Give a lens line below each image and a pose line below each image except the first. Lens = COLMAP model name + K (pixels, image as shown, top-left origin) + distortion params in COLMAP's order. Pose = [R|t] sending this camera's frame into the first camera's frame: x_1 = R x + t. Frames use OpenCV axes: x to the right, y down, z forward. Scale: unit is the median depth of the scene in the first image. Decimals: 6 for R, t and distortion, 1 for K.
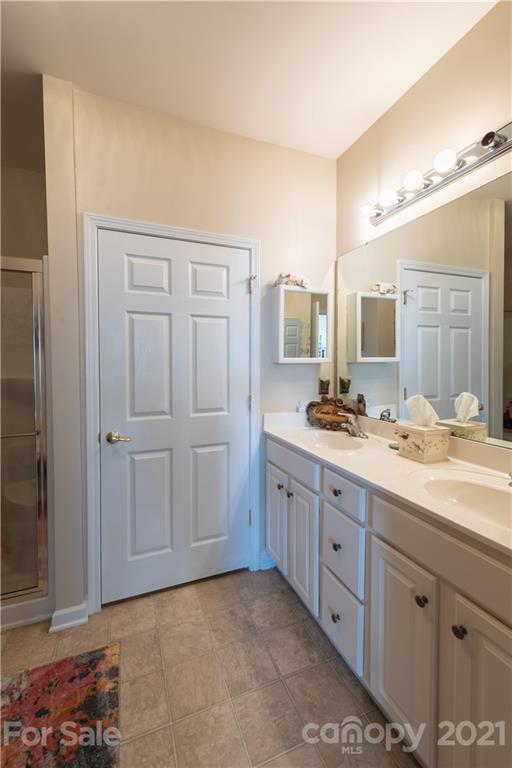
lens RADIAL K [[316.0, 0, 253.5], [0, 316.0, 380.9], [0, 0, 1]] dist [0.002514, -0.000576]
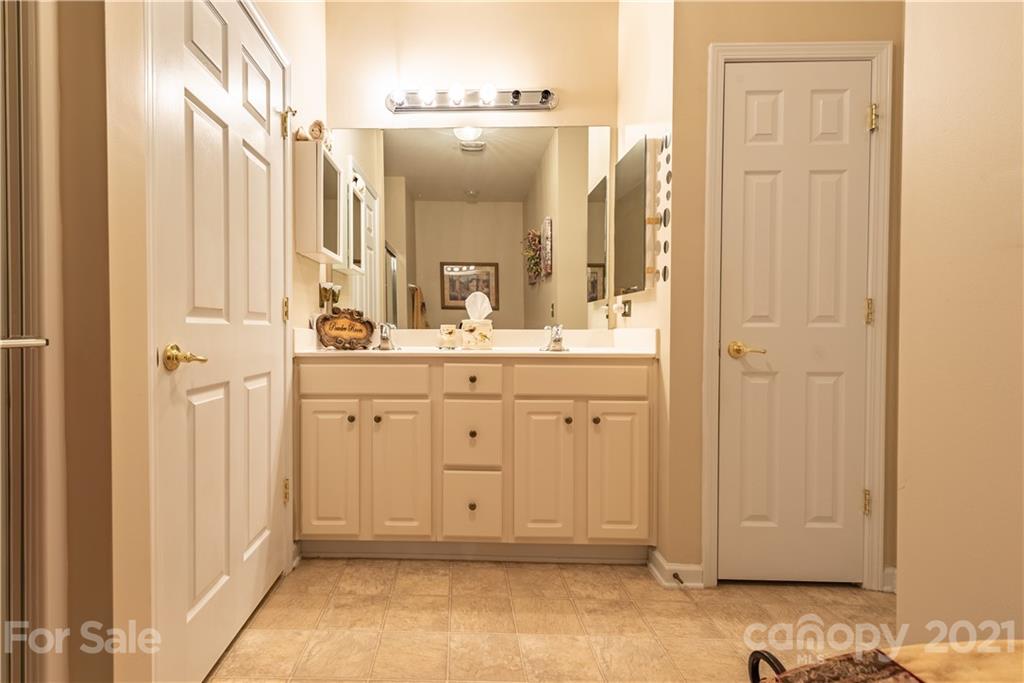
lens RADIAL K [[428.3, 0, 507.8], [0, 428.3, 339.5], [0, 0, 1]] dist [0.000708, -0.000175]
pose [[0.388843, -0.059182, 0.919401, -0.787902], [0.057036, 0.997567, 0.040091, 0.148883], [-0.919537, 0.036850, 0.391273, 0.296469]]
